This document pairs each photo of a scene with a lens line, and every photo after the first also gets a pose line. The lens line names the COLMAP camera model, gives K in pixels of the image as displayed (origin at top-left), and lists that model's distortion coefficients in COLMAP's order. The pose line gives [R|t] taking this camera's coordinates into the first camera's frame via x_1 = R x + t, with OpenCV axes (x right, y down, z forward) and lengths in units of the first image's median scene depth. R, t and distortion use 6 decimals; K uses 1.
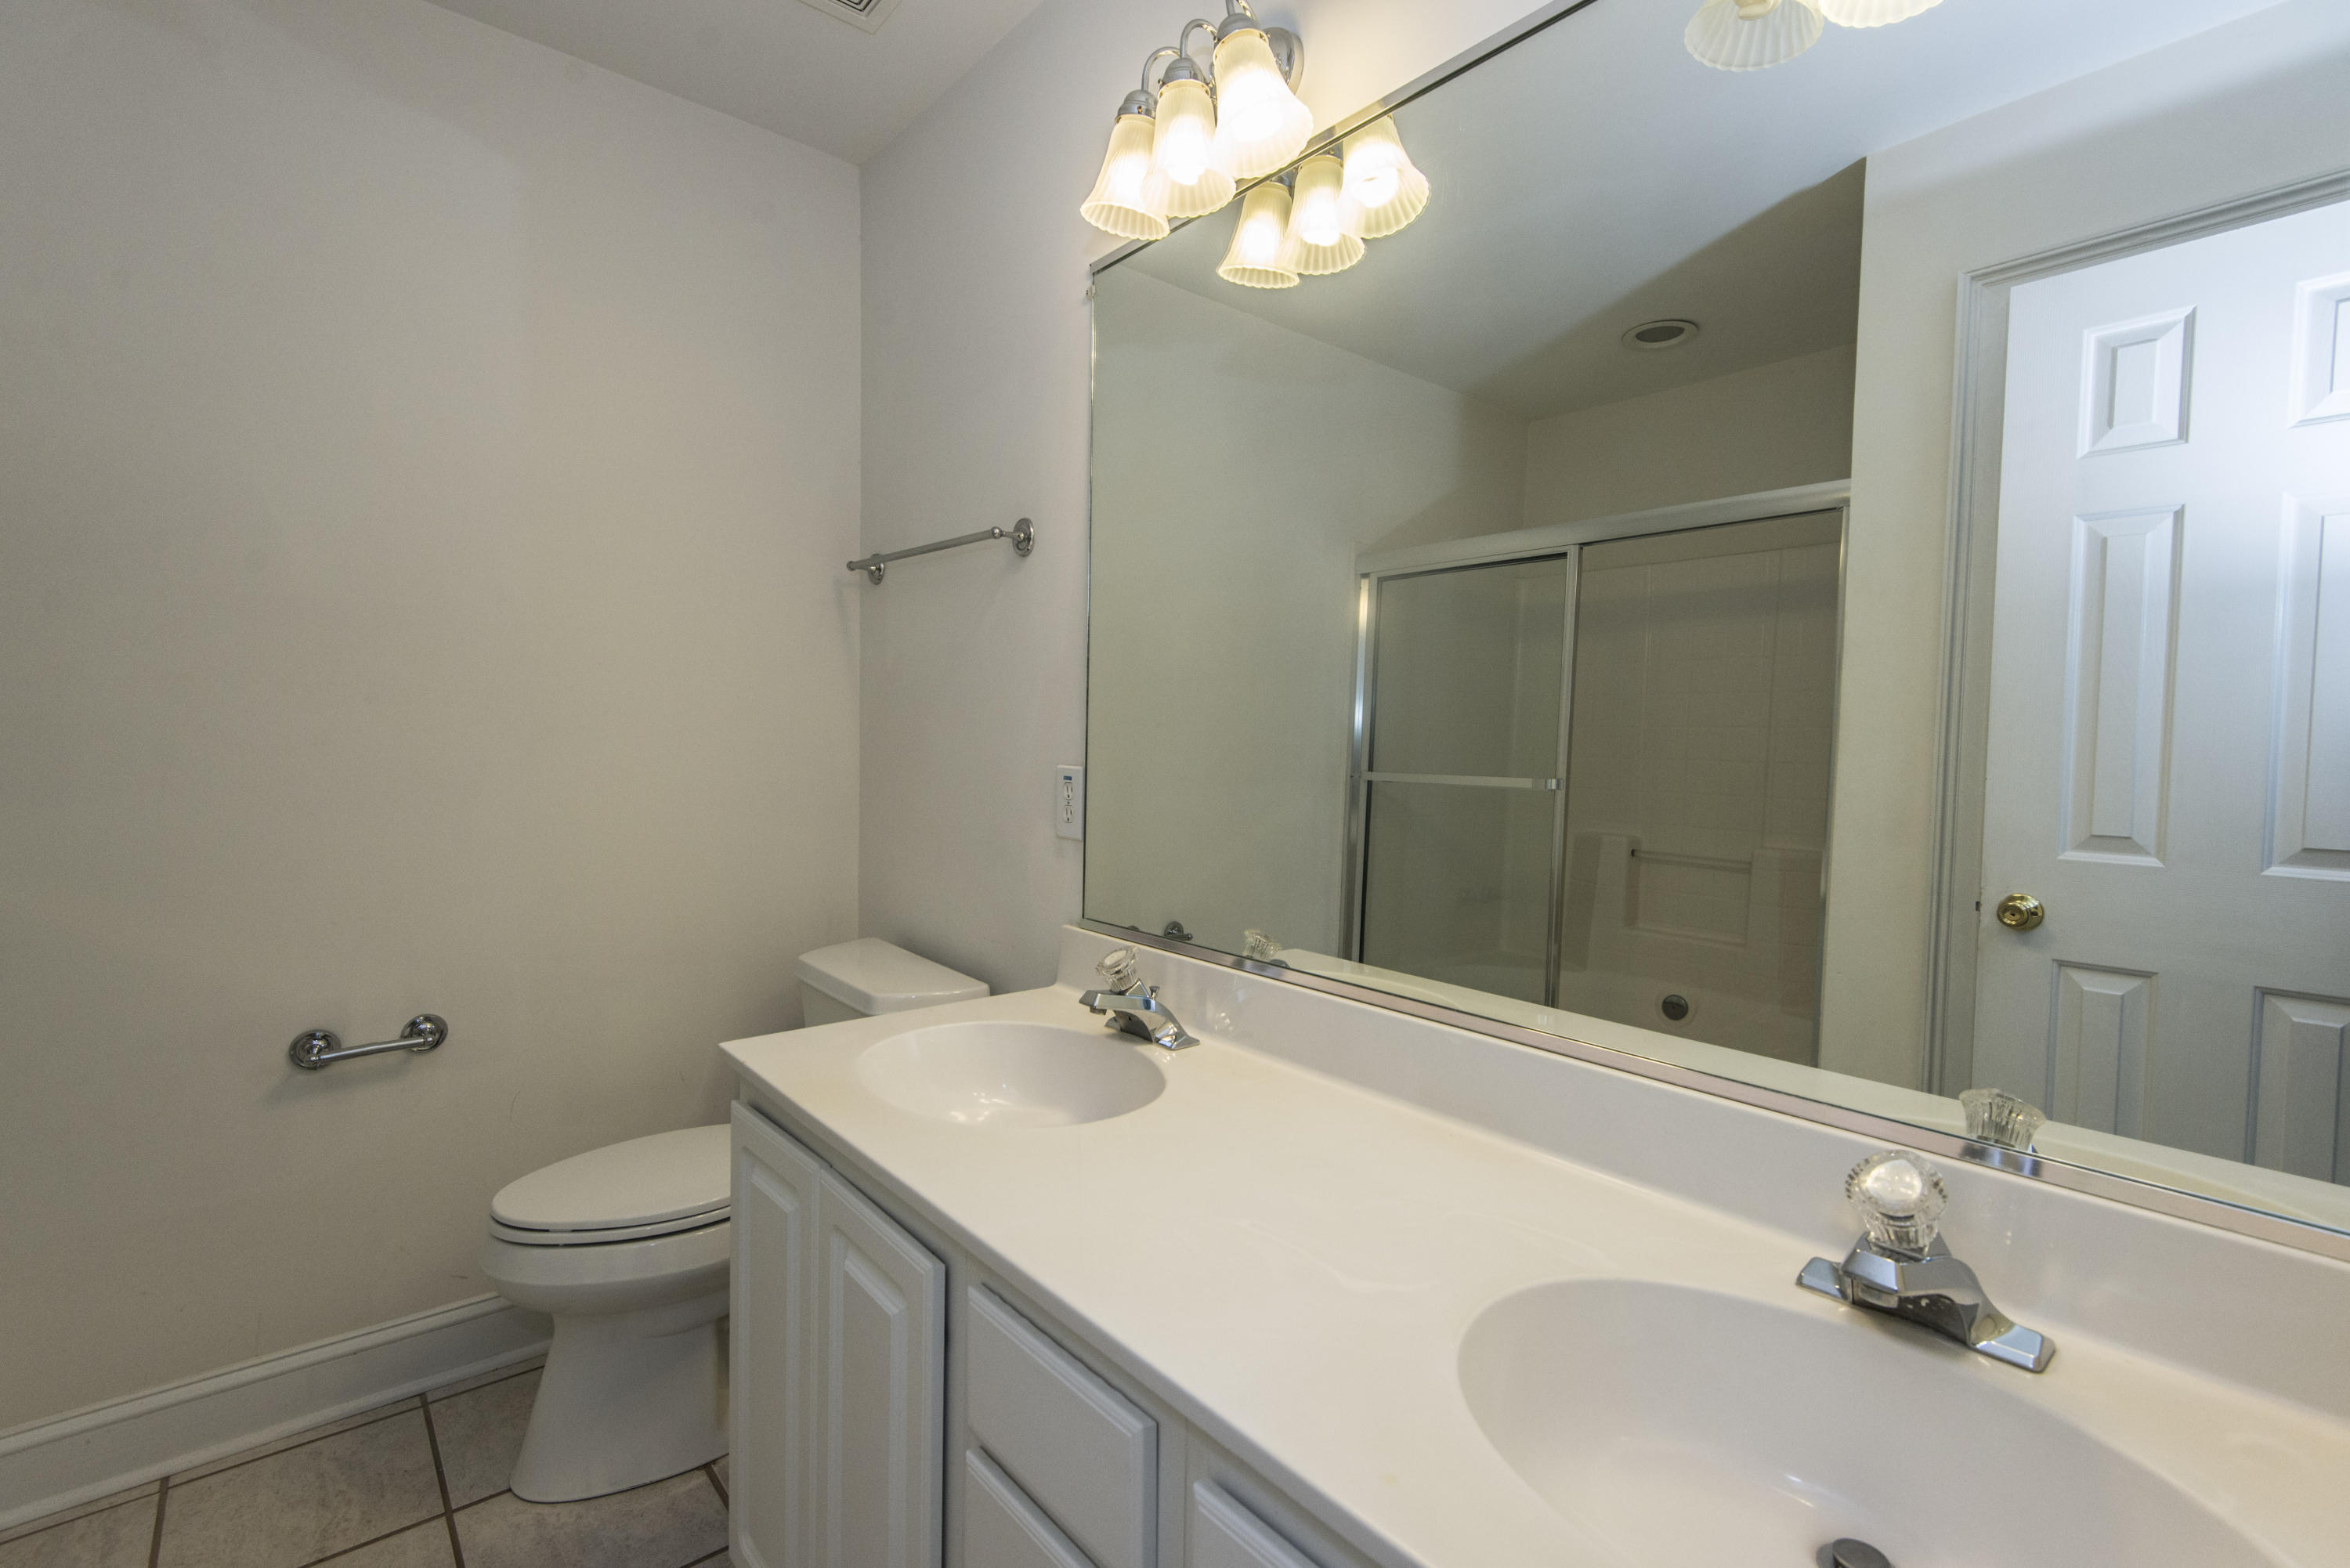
lens RADIAL K [[1060.2, 0, 1177.1], [0, 1060.2, 777.3], [0, 0, 1]] dist [0.015456, -0.010216]
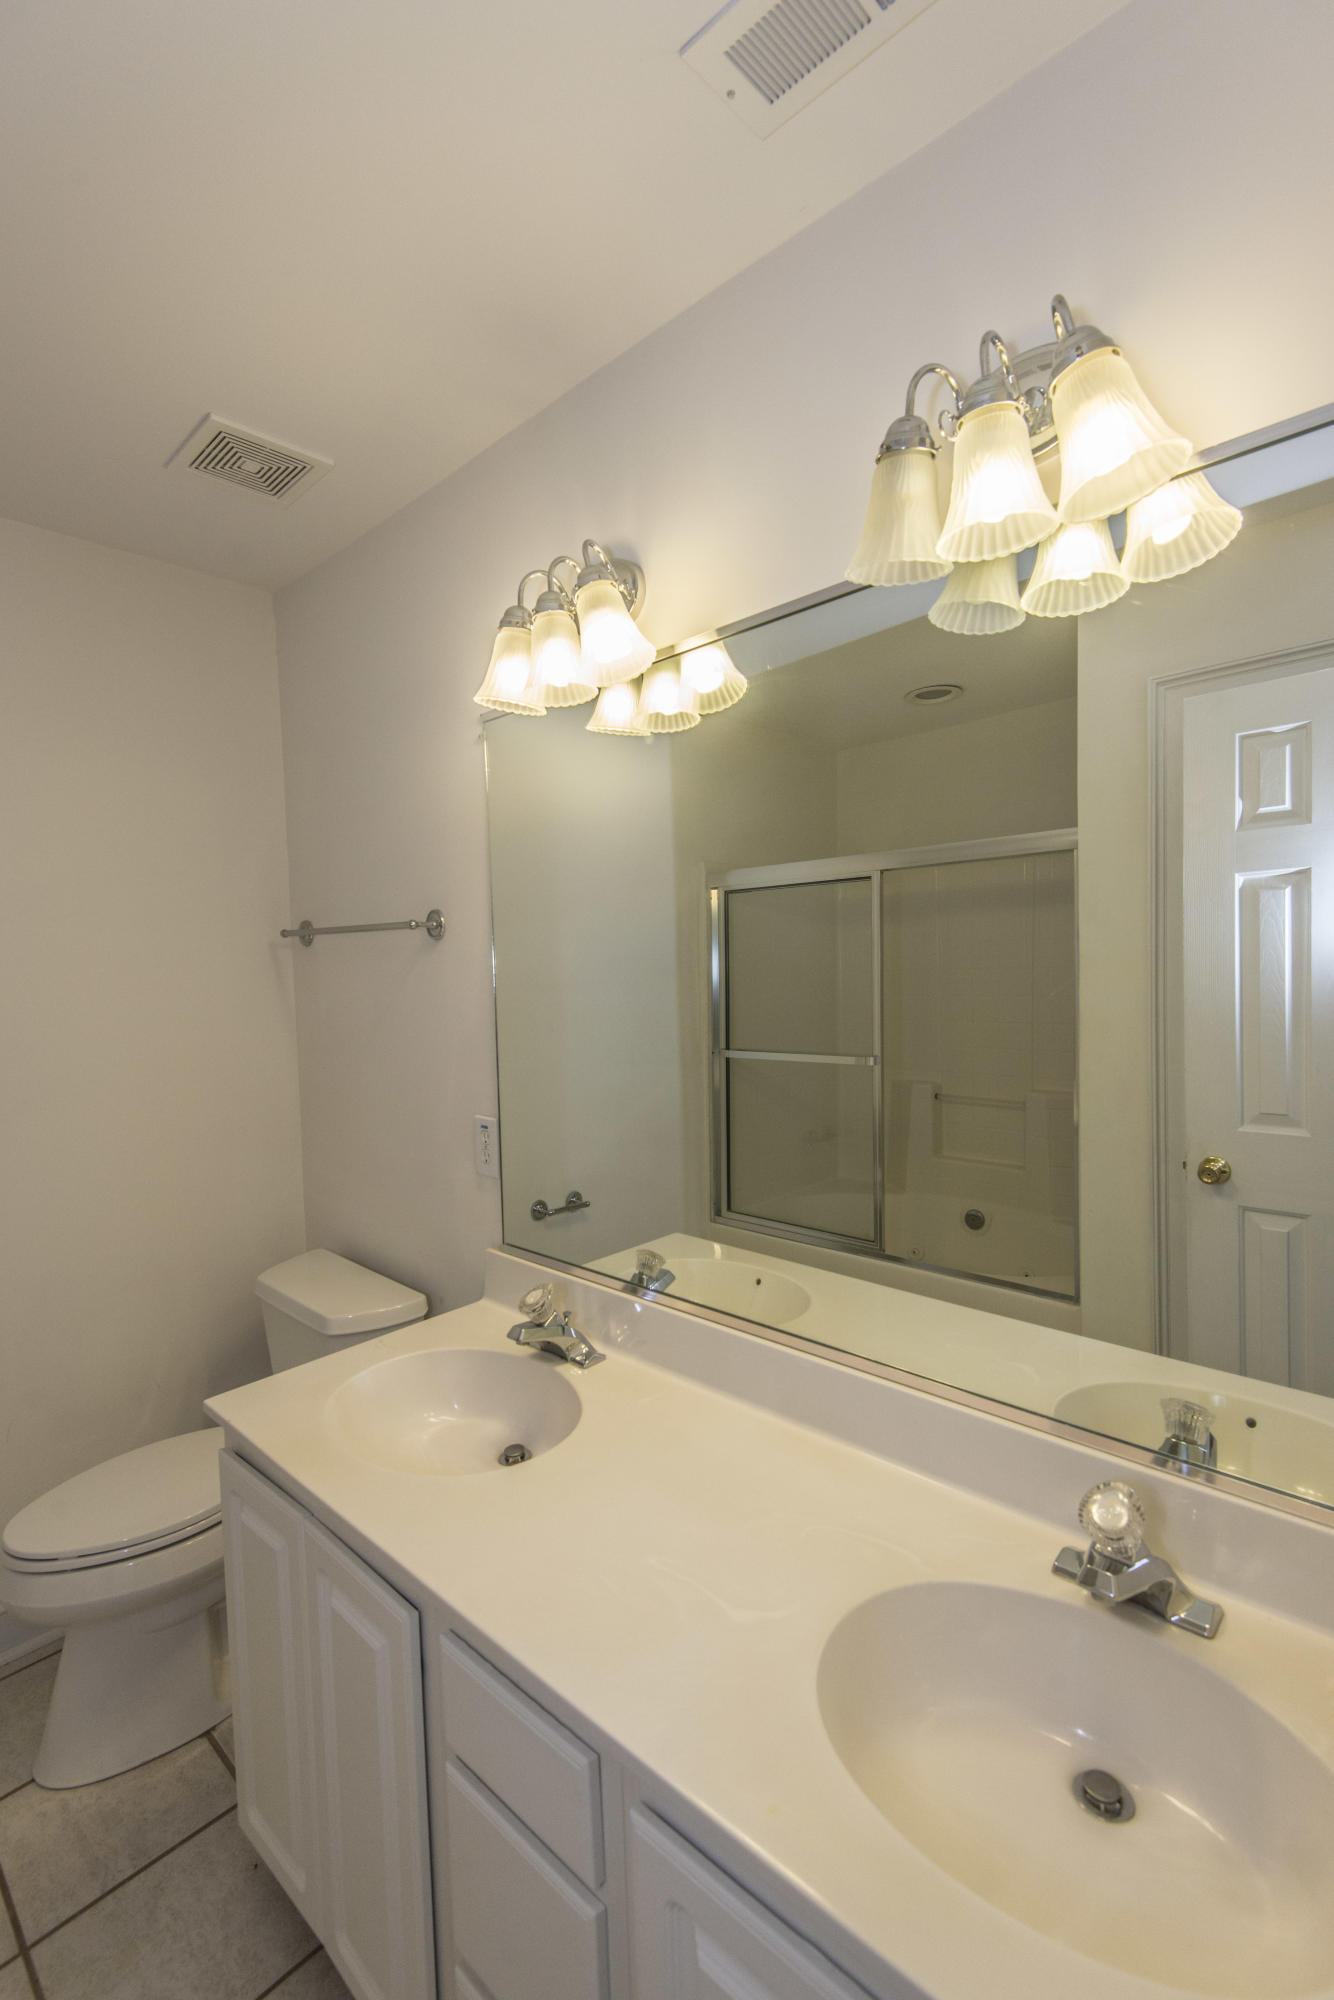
lens RADIAL K [[902.4, 0, 659.6], [0, 902.4, 997.8], [0, 0, 1]] dist [0.015456, -0.010216]
pose [[0.992855, -0.054835, 0.105978, -0.004921], [0.055072, 0.998482, 0.000698, -0.151768], [-0.105855, 0.005144, 0.994368, -0.061877]]
